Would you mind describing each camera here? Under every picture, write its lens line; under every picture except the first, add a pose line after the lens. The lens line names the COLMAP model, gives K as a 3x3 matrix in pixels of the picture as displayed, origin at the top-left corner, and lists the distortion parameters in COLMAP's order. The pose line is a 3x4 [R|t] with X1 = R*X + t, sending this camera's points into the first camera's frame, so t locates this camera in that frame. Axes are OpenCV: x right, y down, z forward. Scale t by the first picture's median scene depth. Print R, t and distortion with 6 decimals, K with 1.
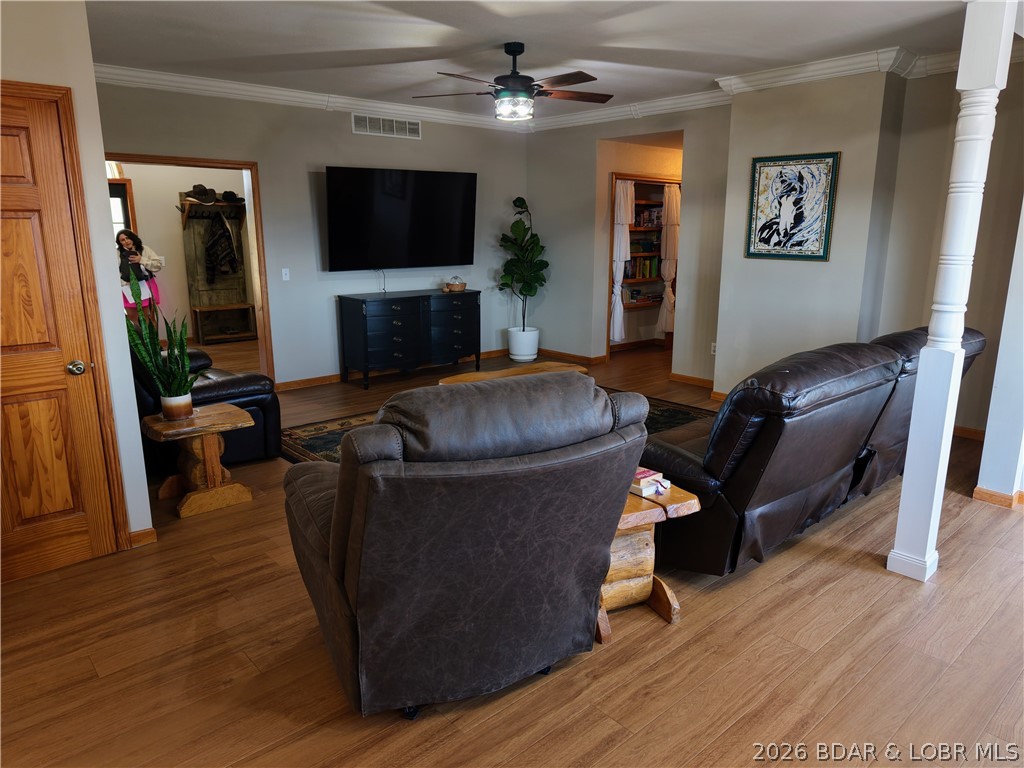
lens RADIAL K [[691.2, 0, 517.4], [0, 691.2, 384.9], [0, 0, 1]] dist [0.023199, -0.027340]
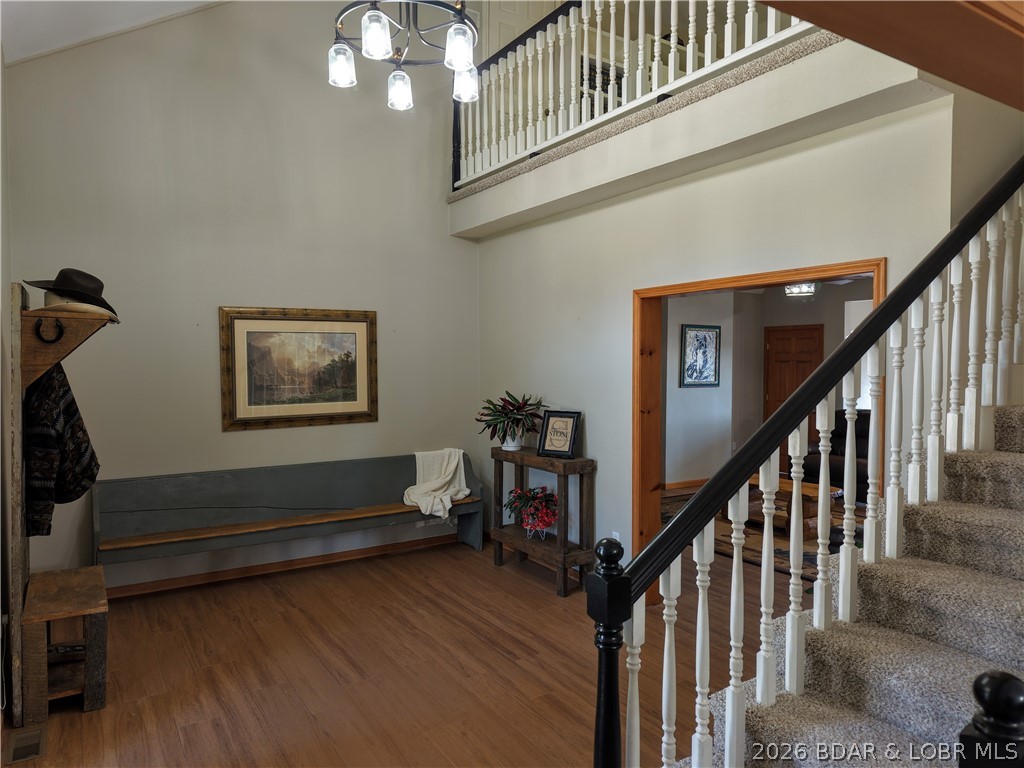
lens RADIAL K [[691.2, 0, 517.4], [0, 691.2, 384.9], [0, 0, 1]] dist [0.023199, -0.027340]
pose [[0.153096, -0.034792, 0.987599, -1.295729], [0.219372, 0.975641, 0.000364, -0.288772], [-0.963555, 0.216596, 0.156999, 1.193495]]
